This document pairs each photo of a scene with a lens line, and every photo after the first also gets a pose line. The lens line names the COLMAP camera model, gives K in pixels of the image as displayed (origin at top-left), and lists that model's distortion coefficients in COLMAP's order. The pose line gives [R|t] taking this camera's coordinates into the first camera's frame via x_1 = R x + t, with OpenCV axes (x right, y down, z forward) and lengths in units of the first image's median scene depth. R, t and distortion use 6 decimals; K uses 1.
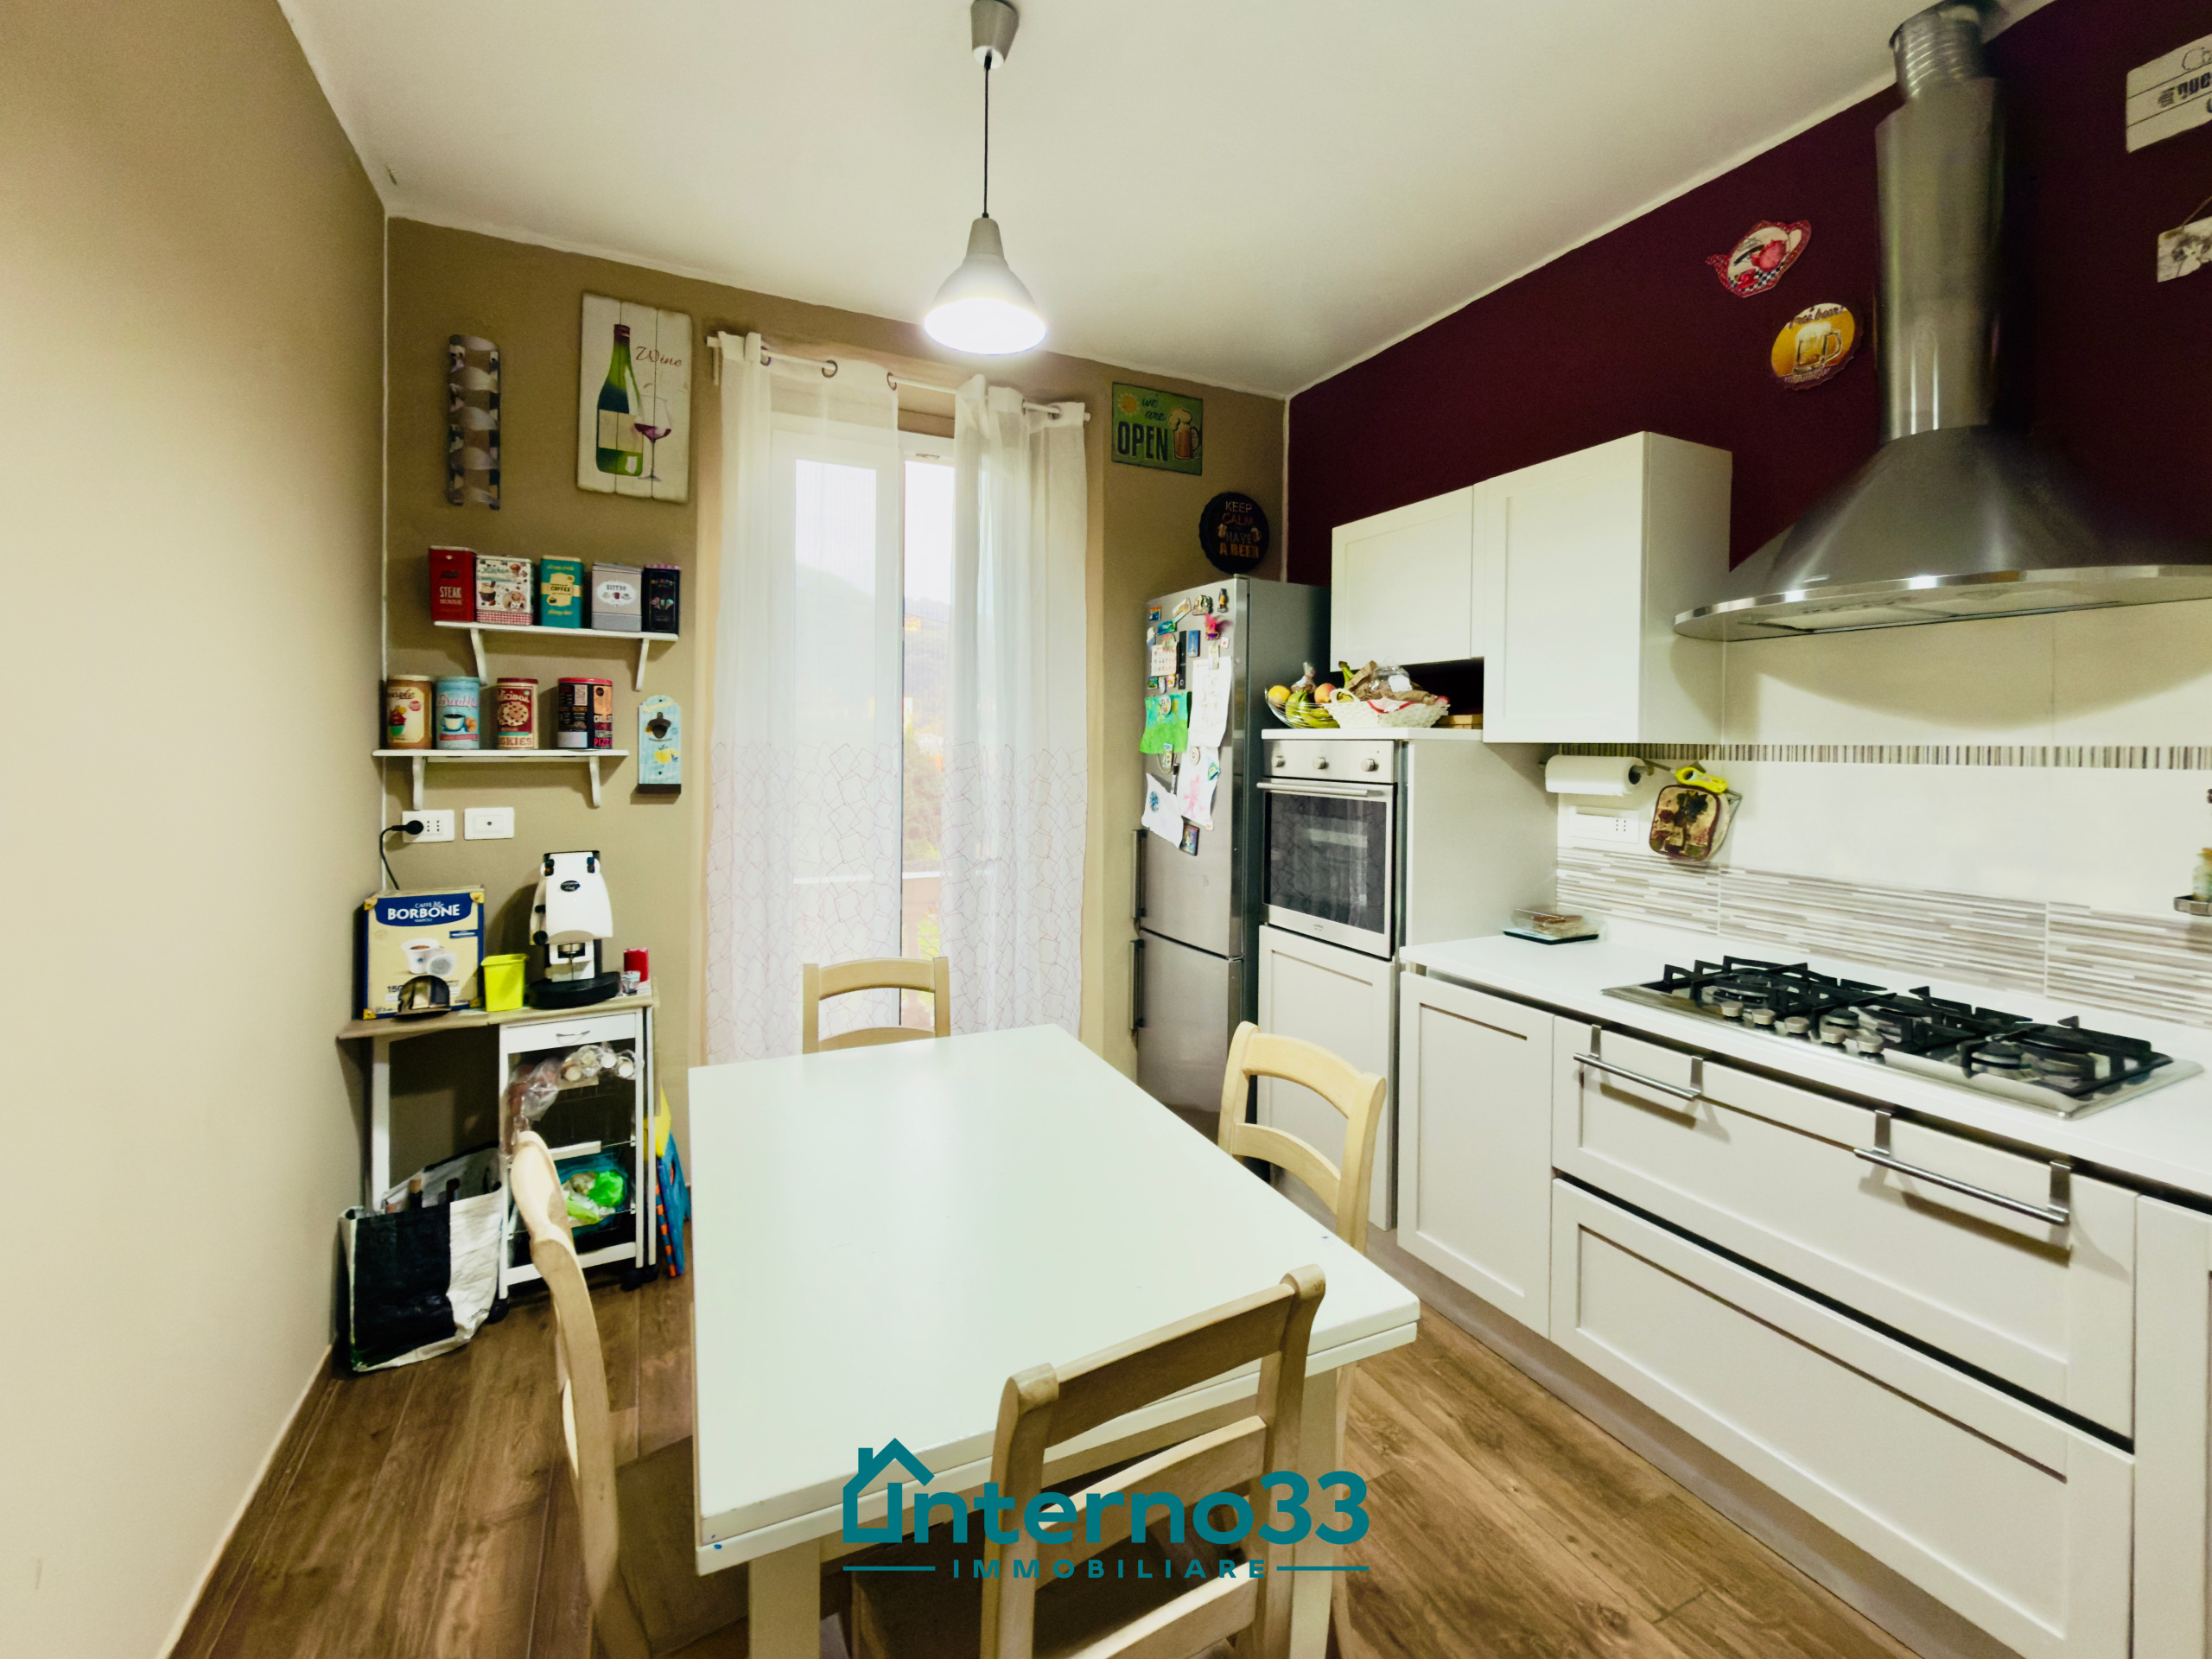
lens RADIAL K [[930.0, 0, 1135.7], [0, 930.0, 748.1], [0, 0, 1]] dist [-0.001237, -0.000318]
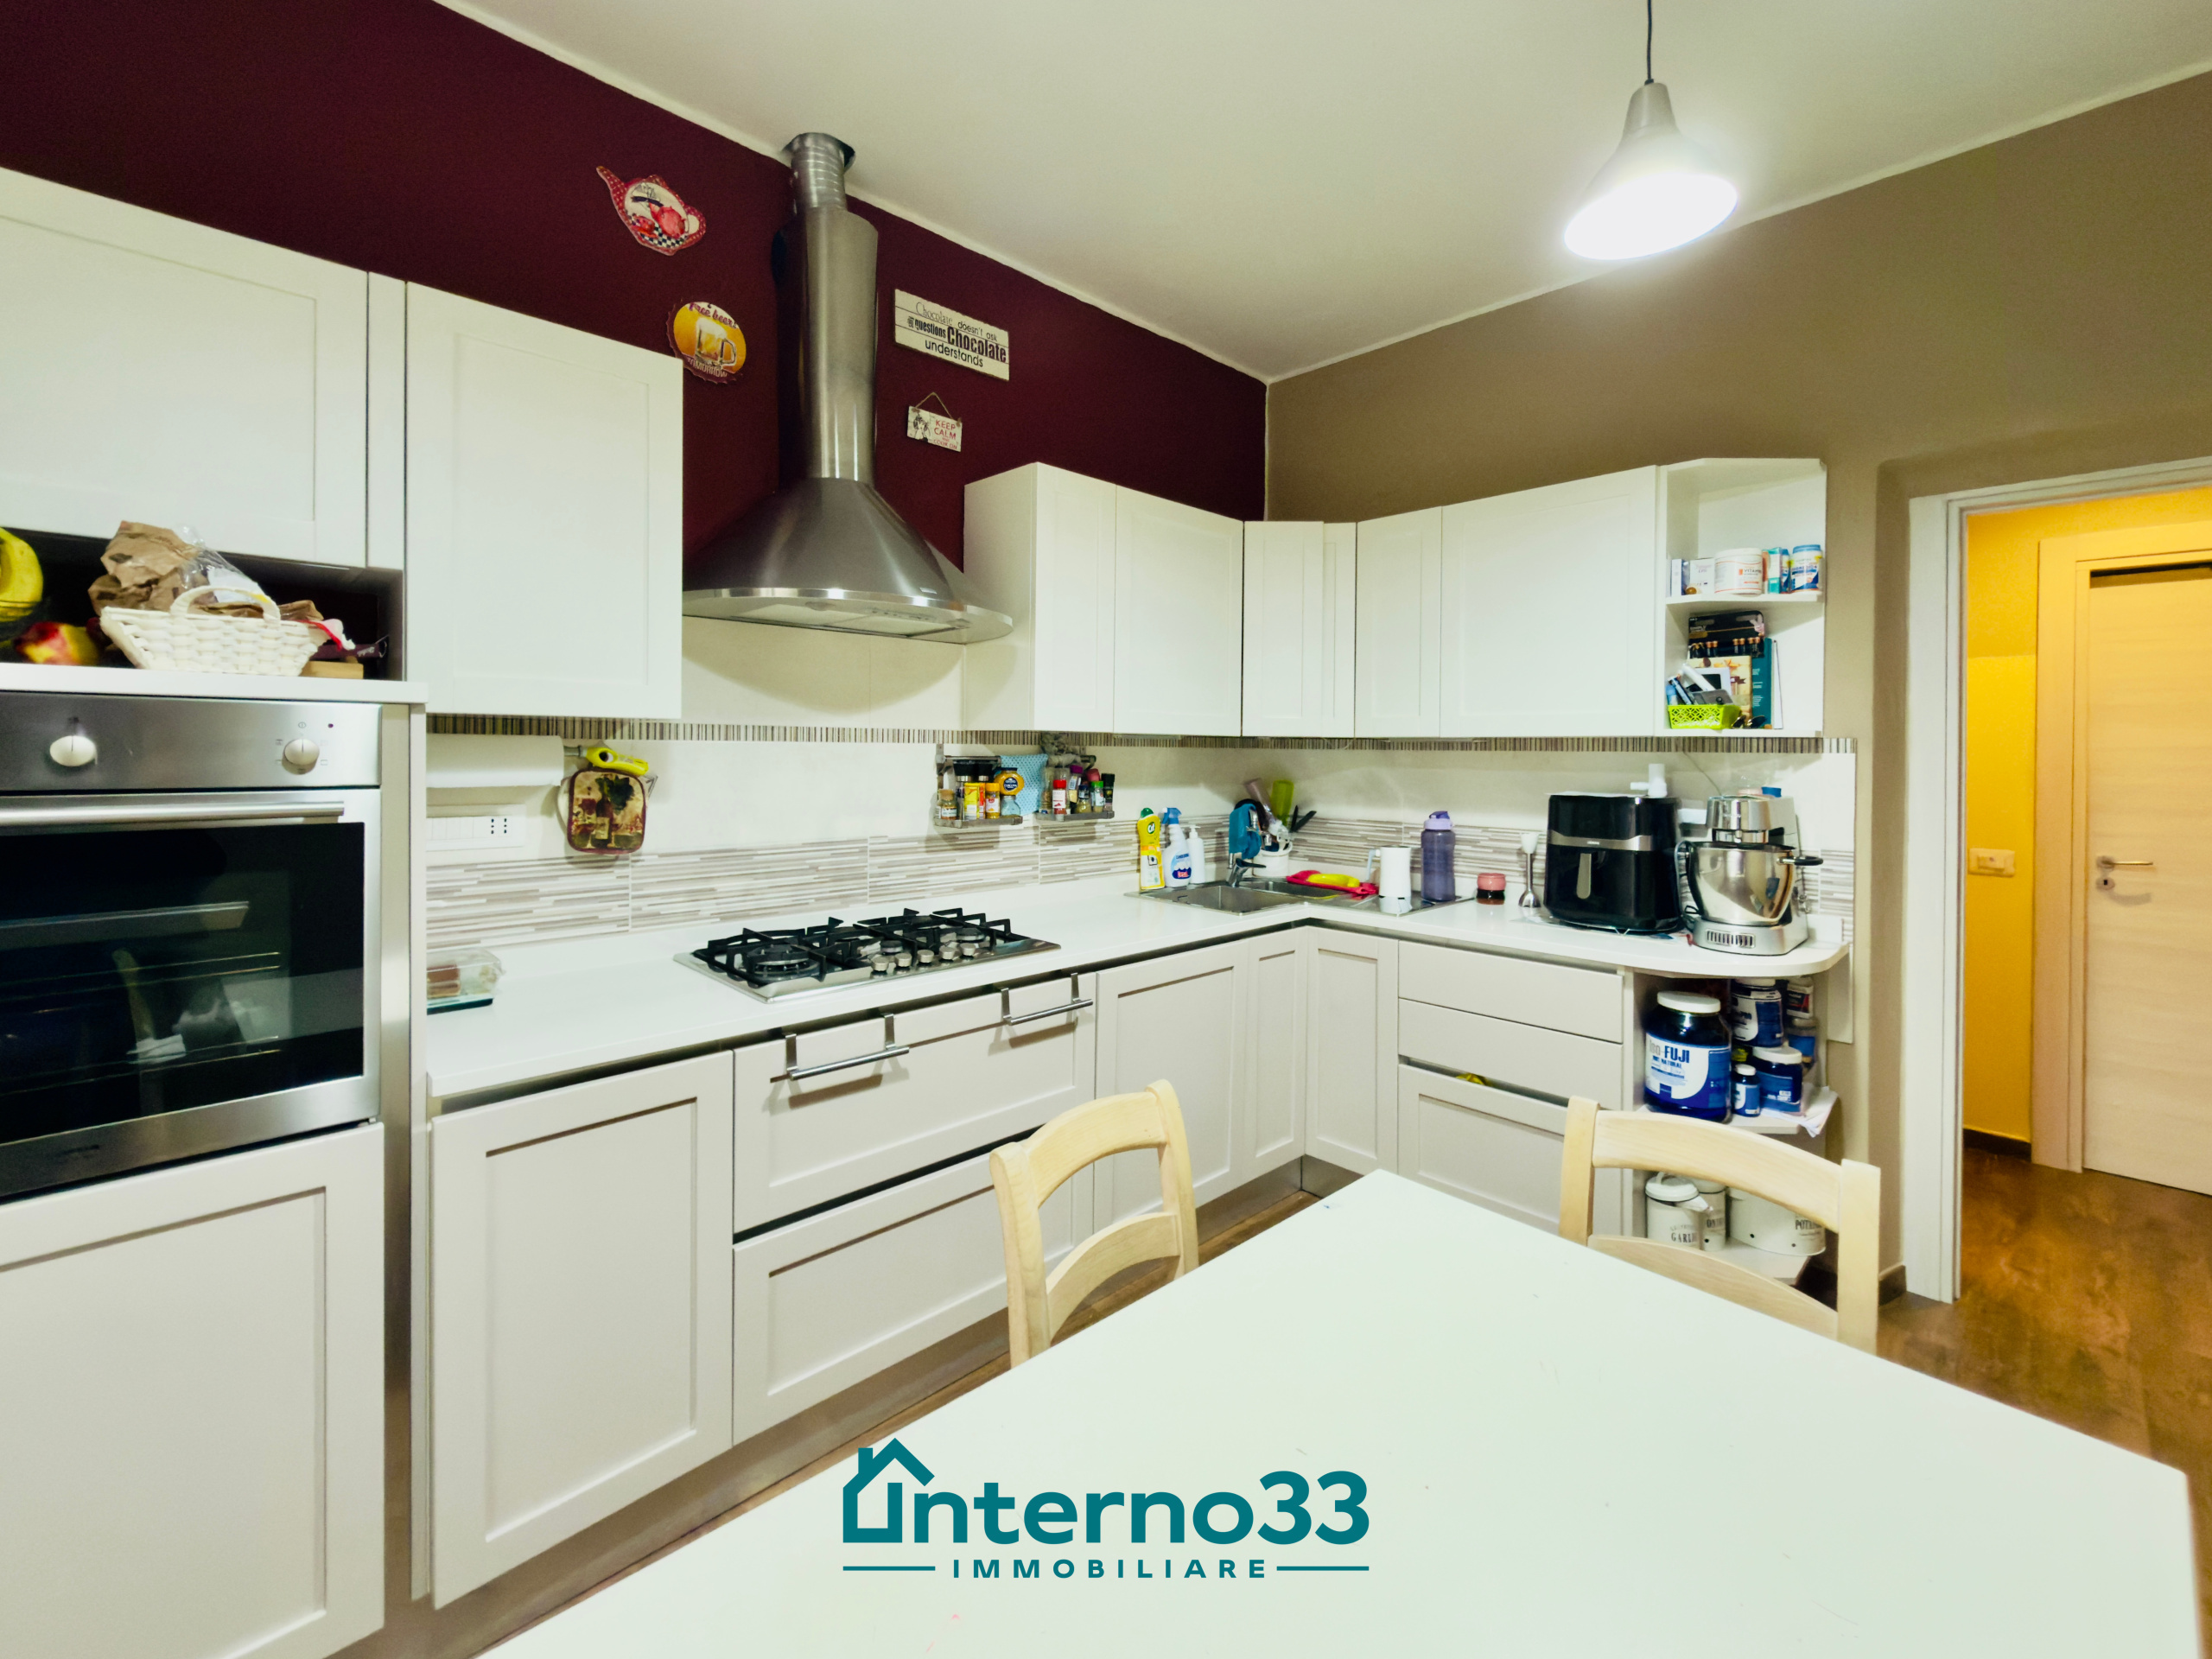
lens RADIAL K [[918.5, 0, 1101.3], [0, 918.5, 751.6], [0, 0, 1]] dist [0.000332, -0.000104]
pose [[-0.269670, -0.013588, 0.962857, -0.355077], [-0.006746, 0.999903, 0.012222, 0.010657], [-0.962929, -0.003200, -0.269736, 0.778942]]
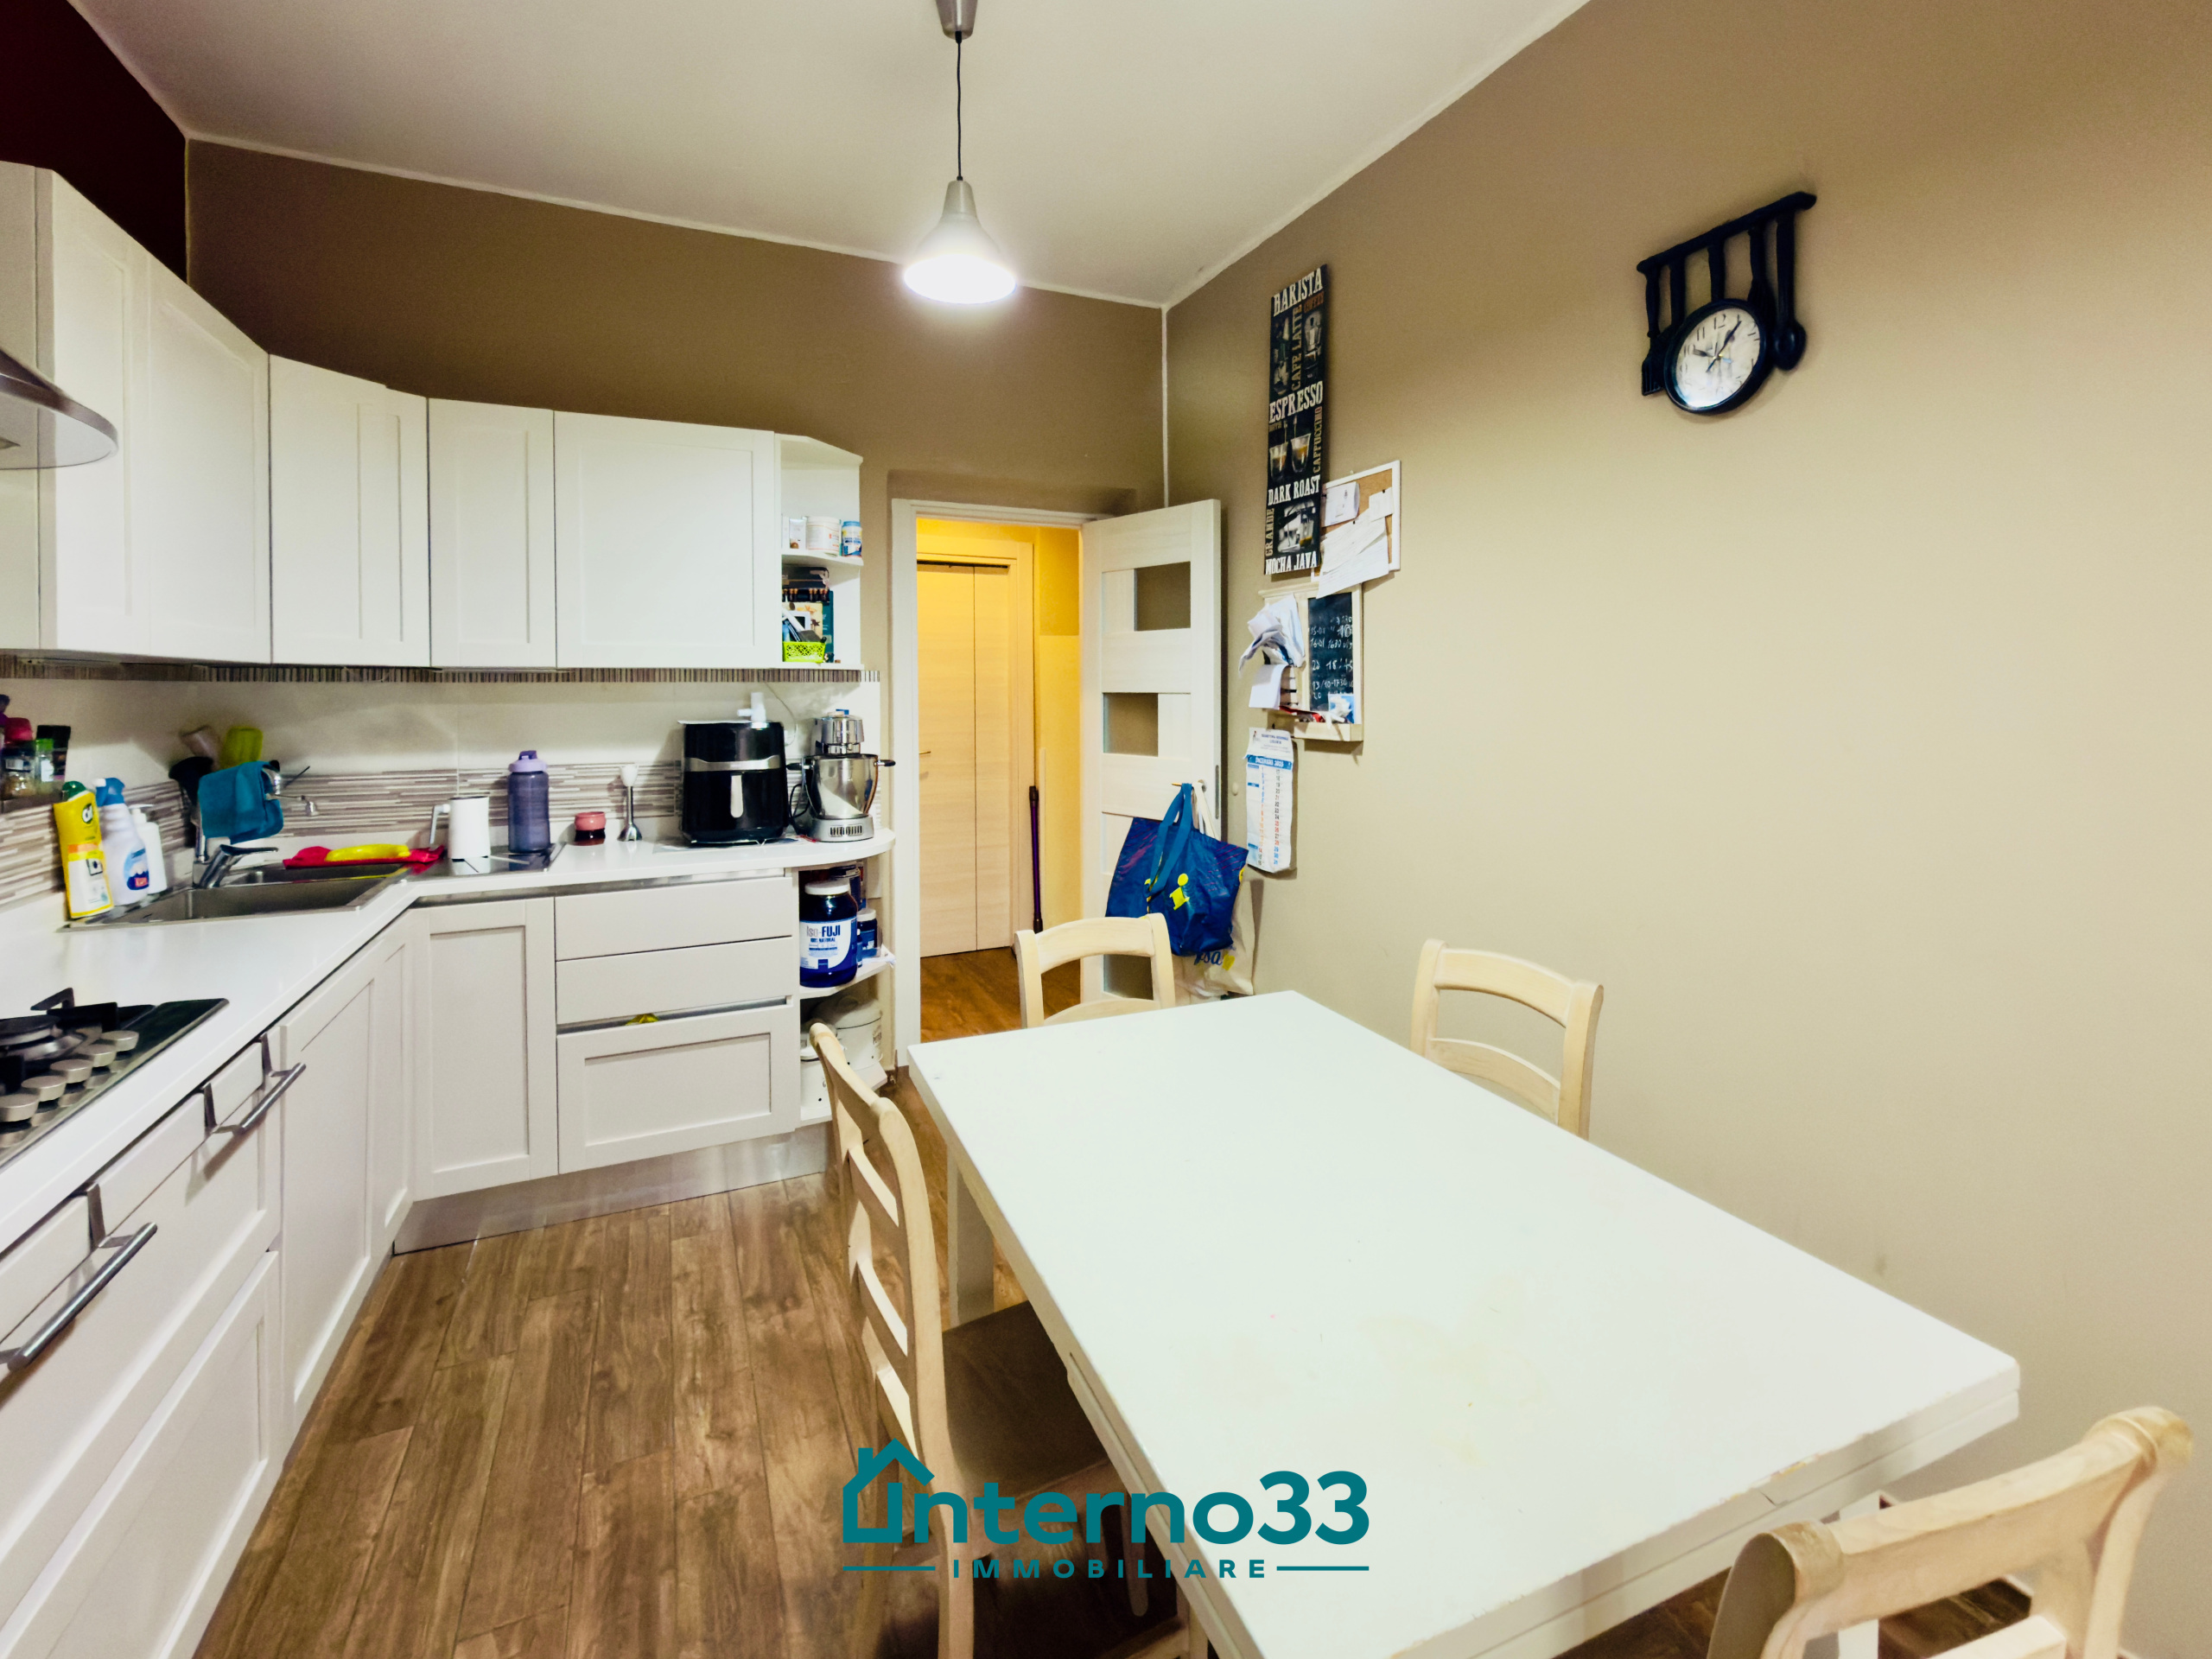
lens RADIAL K [[992.8, 0, 1103.6], [0, 992.8, 693.7], [0, 0, 1]] dist [0.002951, -0.000150]
pose [[-0.997138, -0.006971, 0.075283, -0.040171], [-0.005907, 0.999880, 0.014345, 0.013742], [-0.075374, 0.013860, -0.997059, 1.161809]]
